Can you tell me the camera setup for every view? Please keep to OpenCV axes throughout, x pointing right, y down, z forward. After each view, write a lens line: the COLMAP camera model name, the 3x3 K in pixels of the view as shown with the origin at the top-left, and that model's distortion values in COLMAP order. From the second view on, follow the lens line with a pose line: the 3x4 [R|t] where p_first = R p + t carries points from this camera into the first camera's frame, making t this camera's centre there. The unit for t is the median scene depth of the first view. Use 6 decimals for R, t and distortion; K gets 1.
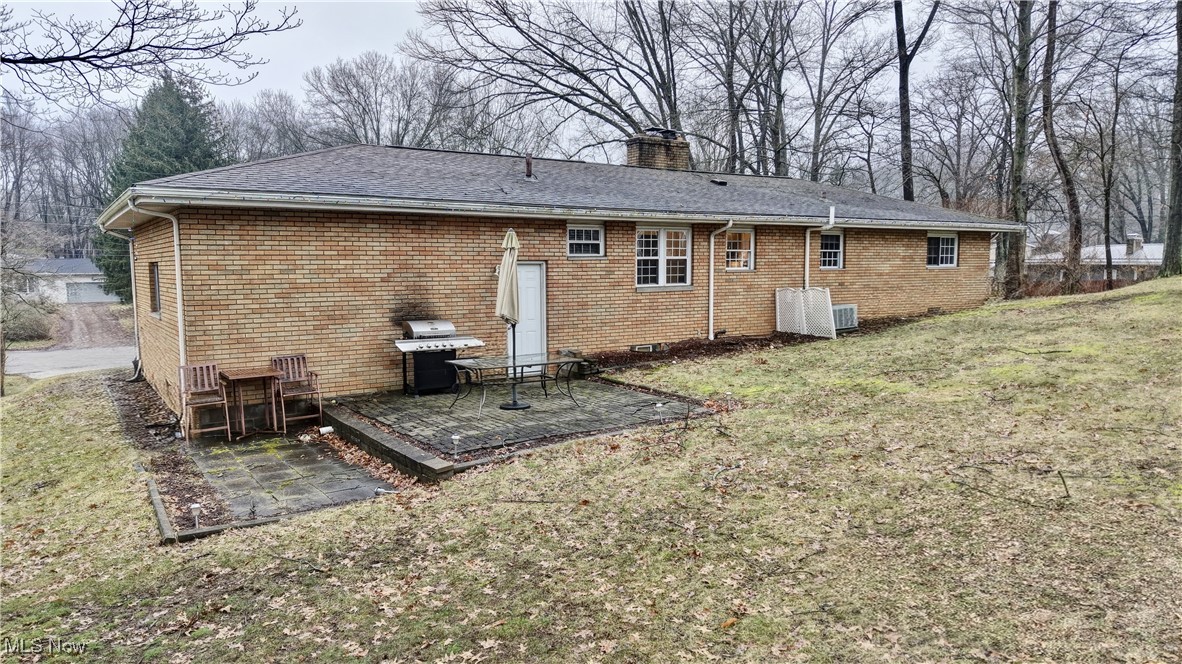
lens RADIAL K [[822.0, 0, 591.0], [0, 822.0, 332.0], [0, 0, 1]] dist [0.053205, -0.001045]
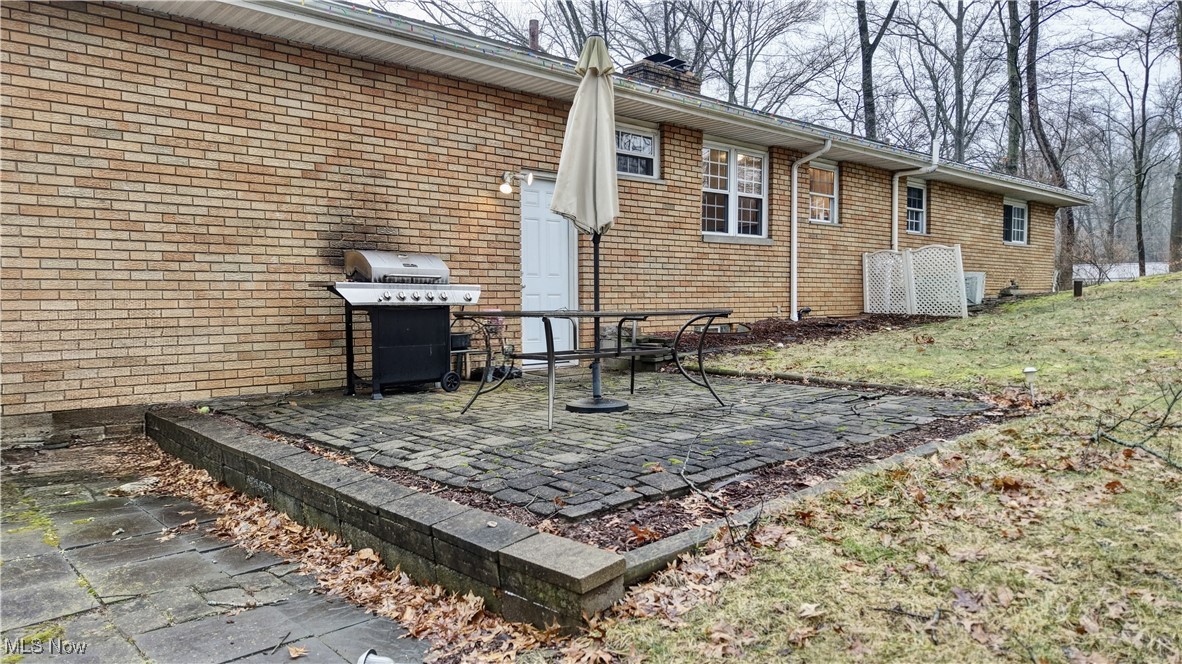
lens RADIAL K [[822.0, 0, 591.0], [0, 822.0, 332.0], [0, 0, 1]] dist [-0.006208, 0.034247]
pose [[0.990765, -0.006502, 0.135433, -0.147758], [0.012741, 0.998894, -0.045254, 0.062558], [-0.134989, 0.046561, 0.989753, 0.476521]]
